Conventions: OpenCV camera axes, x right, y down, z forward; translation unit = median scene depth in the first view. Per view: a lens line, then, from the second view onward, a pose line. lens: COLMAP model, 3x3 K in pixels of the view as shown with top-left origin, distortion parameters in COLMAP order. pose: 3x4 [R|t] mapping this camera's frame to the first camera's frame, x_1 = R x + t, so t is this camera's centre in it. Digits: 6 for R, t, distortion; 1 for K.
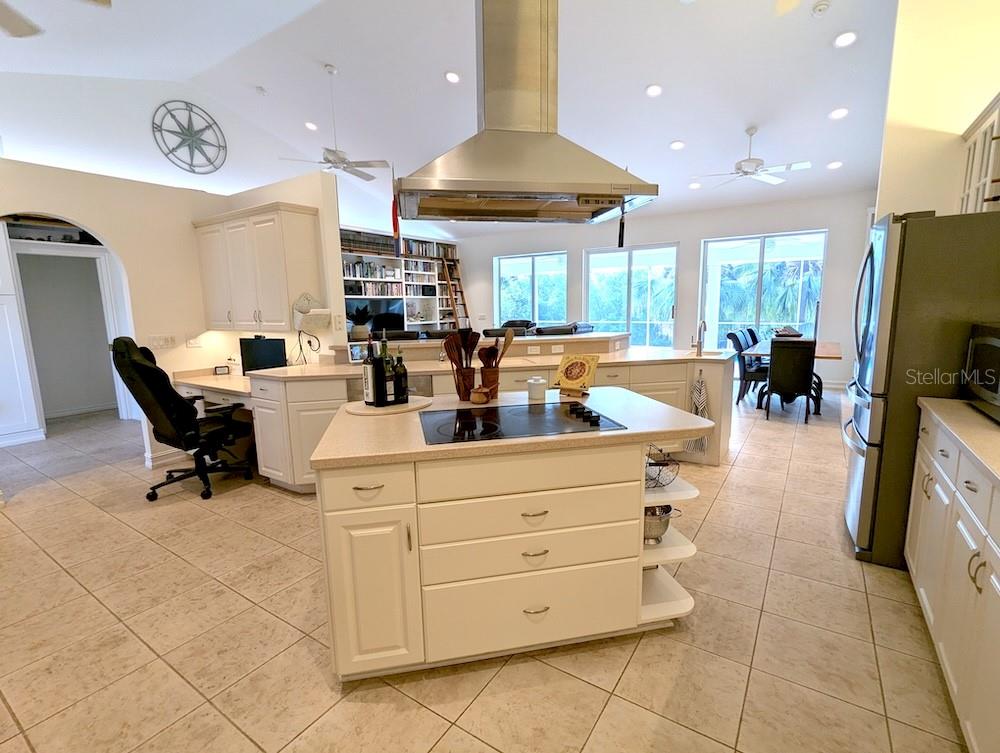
lens RADIAL K [[471.7, 0, 501.5], [0, 471.7, 376.0], [0, 0, 1]] dist [0.006559, 0.001337]
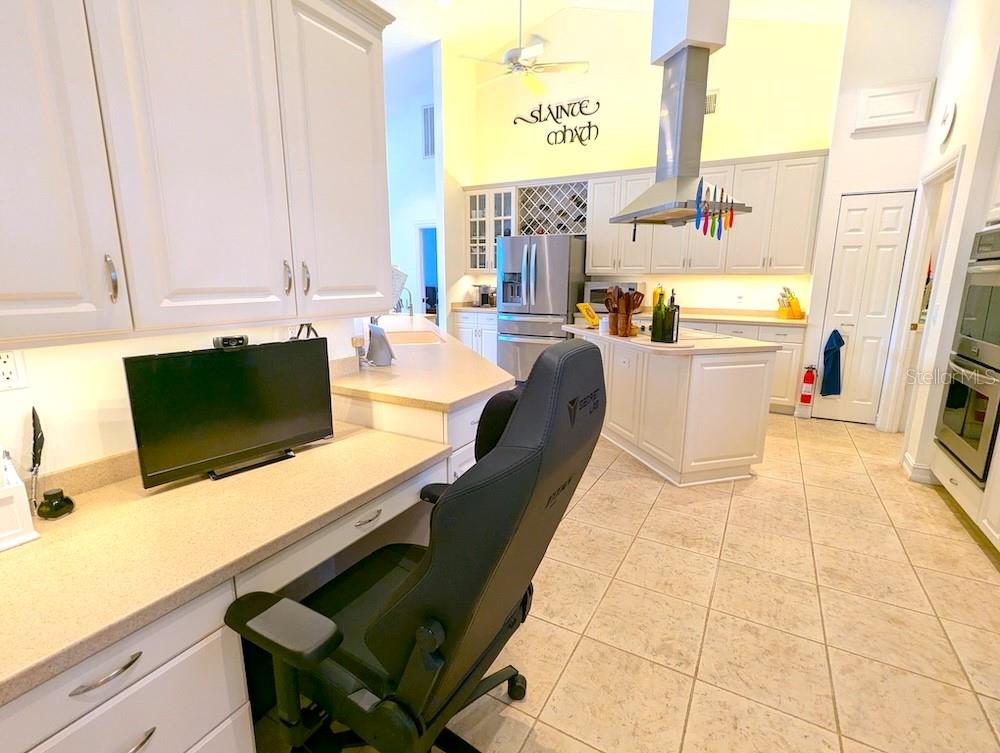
lens RADIAL K [[471.7, 0, 504.8], [0, 471.7, 374.1], [0, 0, 1]] dist [0.006559, 0.001337]
pose [[-0.078671, -0.184012, 0.979771, -1.441719], [0.147063, 0.969922, 0.193971, -0.165985], [-0.985994, 0.159347, -0.049243, 1.431674]]
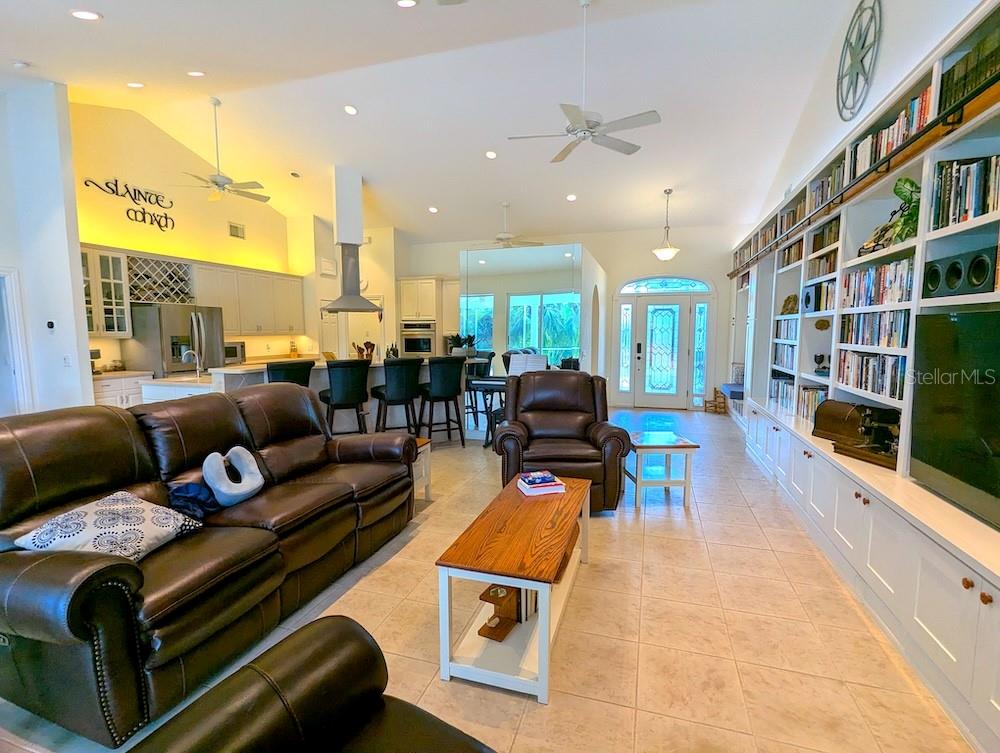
lens RADIAL K [[471.7, 0, 498.6], [0, 471.7, 378.7], [0, 0, 1]] dist [0.006559, 0.001337]
pose [[-0.962626, 0.054406, -0.265312, -0.507936], [-0.013574, 0.968692, 0.247895, -0.485070], [0.270493, 0.242232, -0.931750, 3.285879]]
